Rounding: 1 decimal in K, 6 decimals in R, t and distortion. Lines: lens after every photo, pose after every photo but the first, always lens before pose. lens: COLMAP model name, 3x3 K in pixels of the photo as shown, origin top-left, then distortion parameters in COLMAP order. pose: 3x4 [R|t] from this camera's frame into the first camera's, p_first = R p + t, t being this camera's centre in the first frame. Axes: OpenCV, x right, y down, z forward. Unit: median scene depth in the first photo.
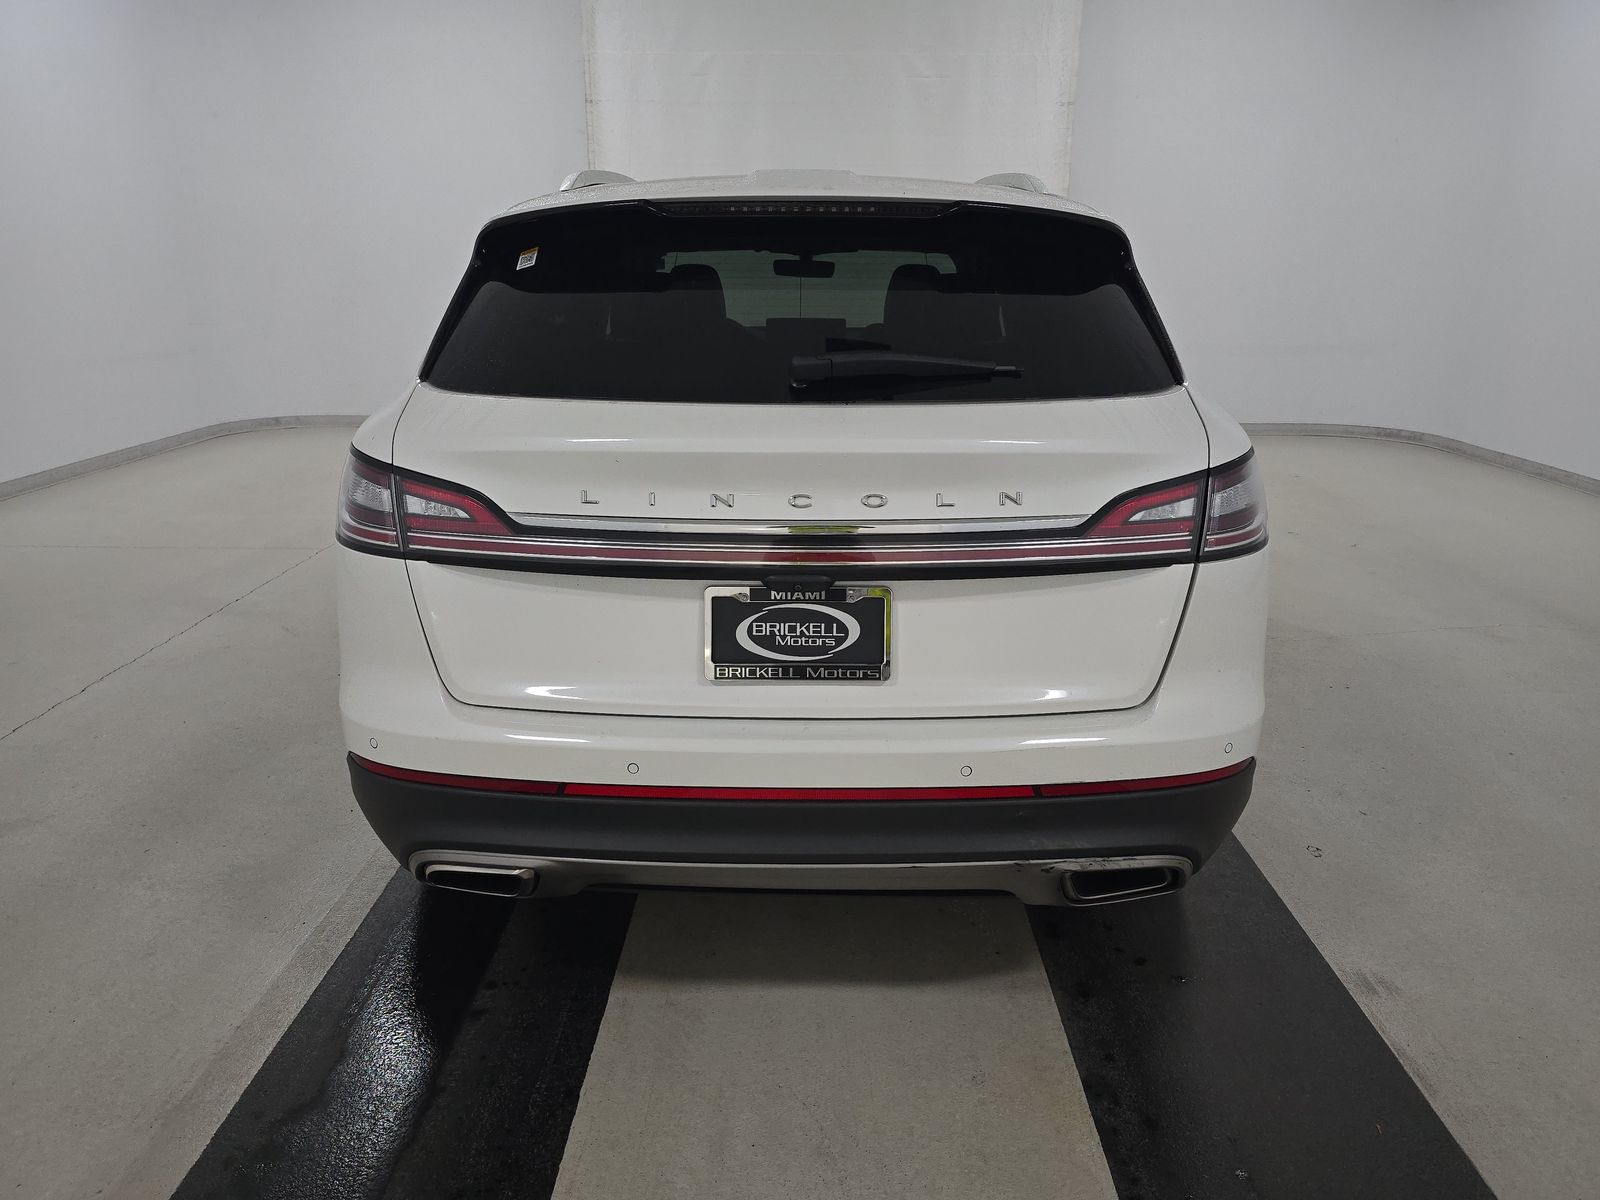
lens RADIAL K [[1086.3, 0, 811.7], [0, 1086.3, 601.1], [0, 0, 1]] dist [0.012692, -0.001602]
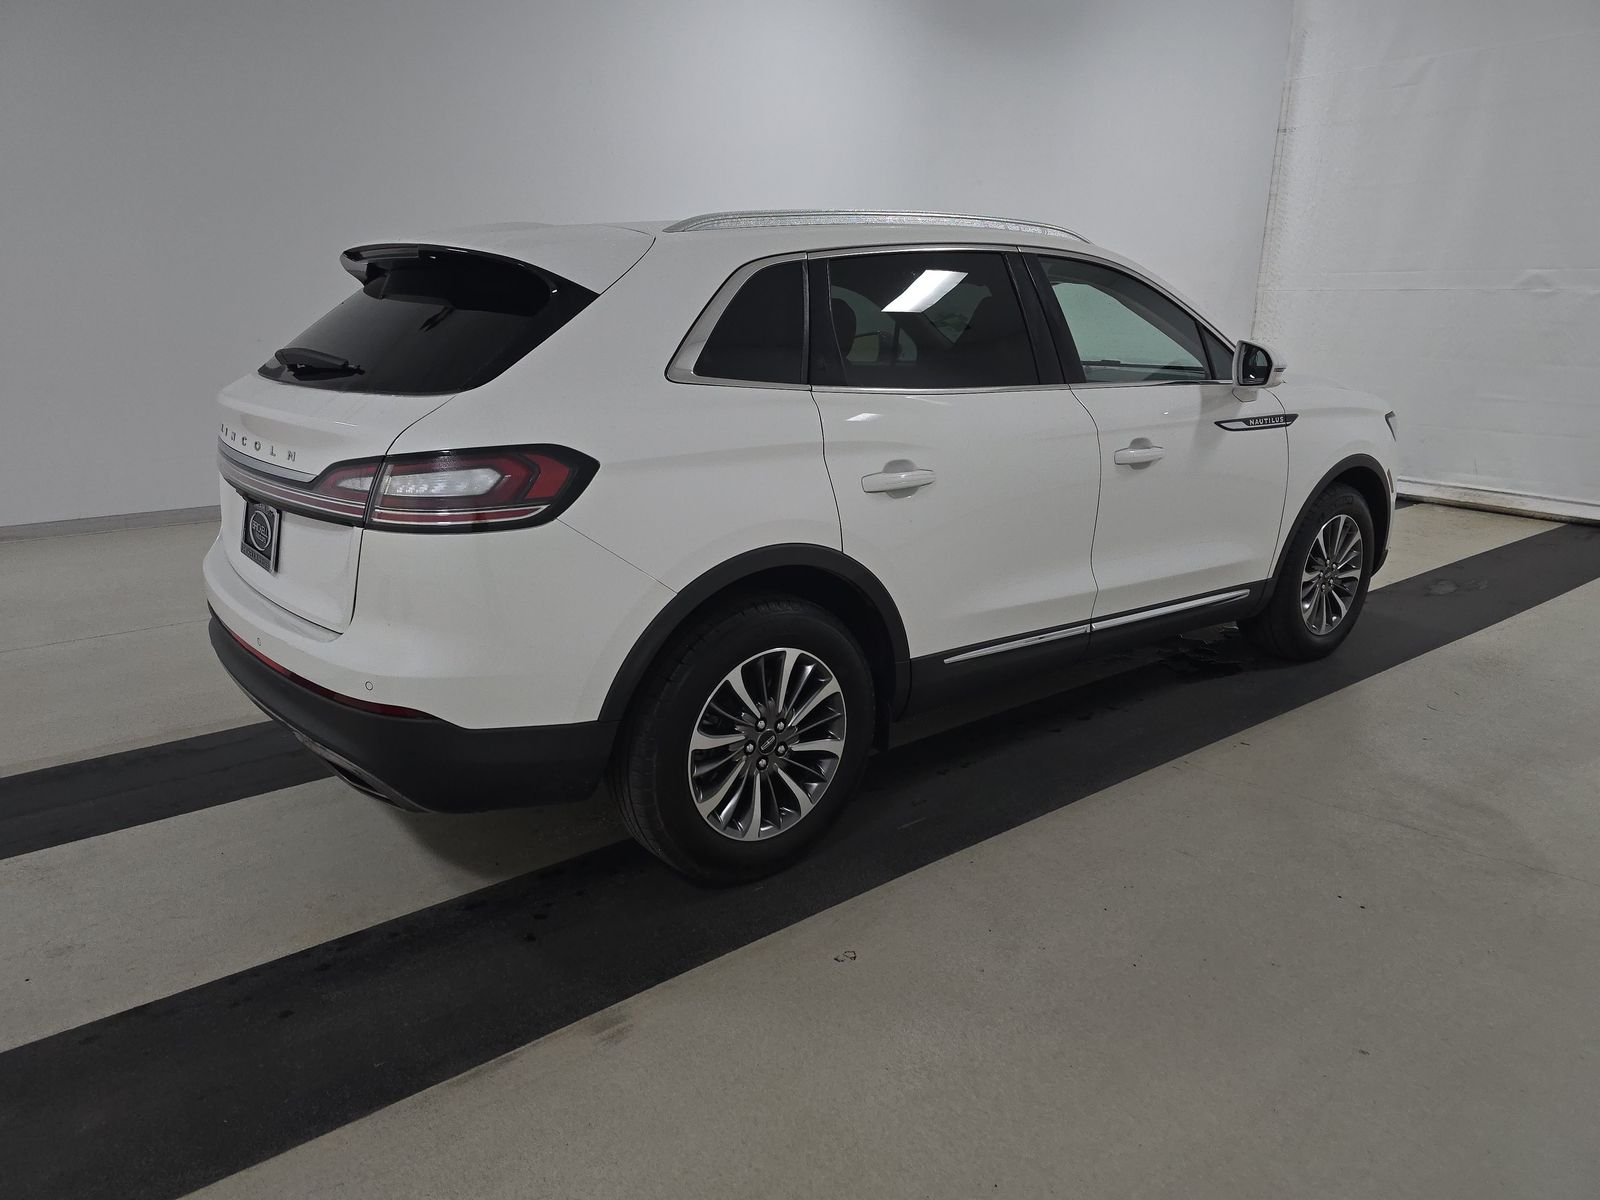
lens RADIAL K [[1086.3, 0, 803.8], [0, 1086.3, 602.5], [0, 0, 1]] dist [0.012692, -0.001602]
pose [[0.630140, 0.207546, -0.748230, 1.446067], [-0.231607, 0.969990, 0.074005, -0.143903], [0.741135, 0.126662, 0.659299, 0.504566]]
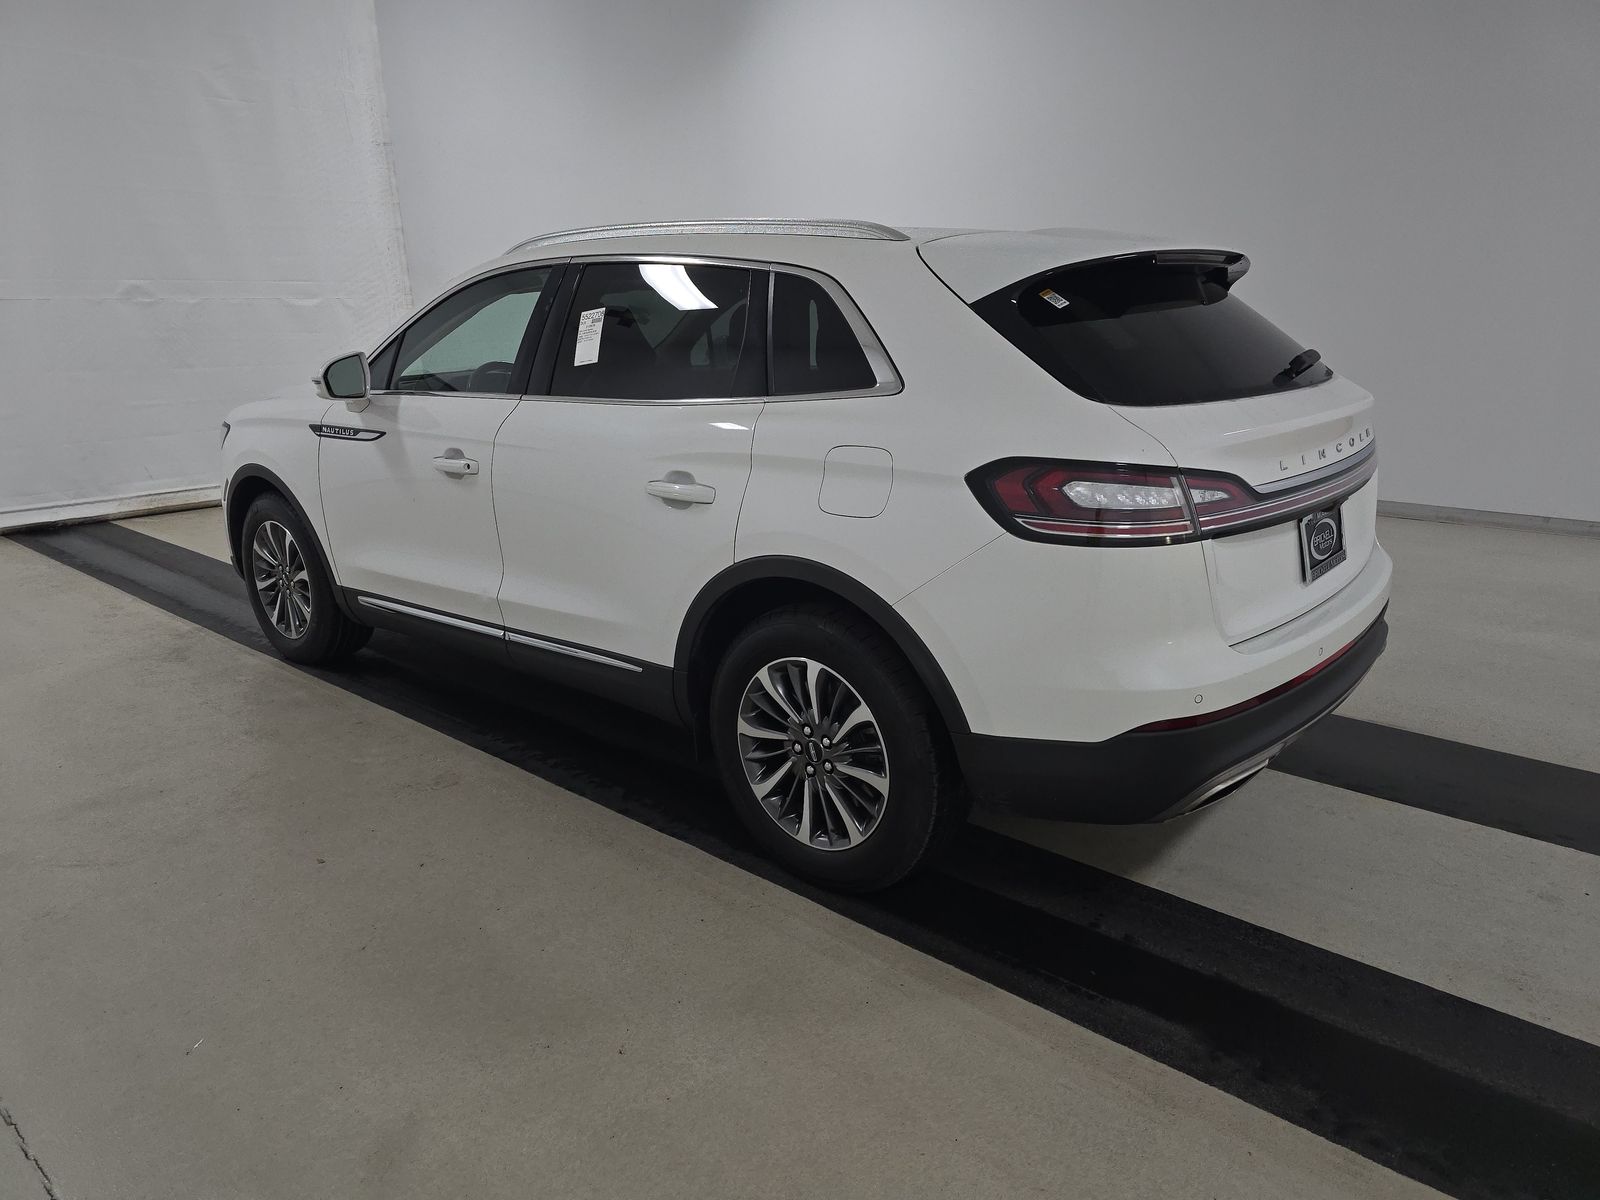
lens RADIAL K [[1086.3, 0, 802.0], [0, 1086.3, 599.5], [0, 0, 1]] dist [0.012692, -0.001602]
pose [[0.639334, -0.217110, 0.737642, -1.437671], [0.242021, 0.967371, 0.074961, -0.159401], [-0.729848, 0.130599, 0.671018, 0.466102]]
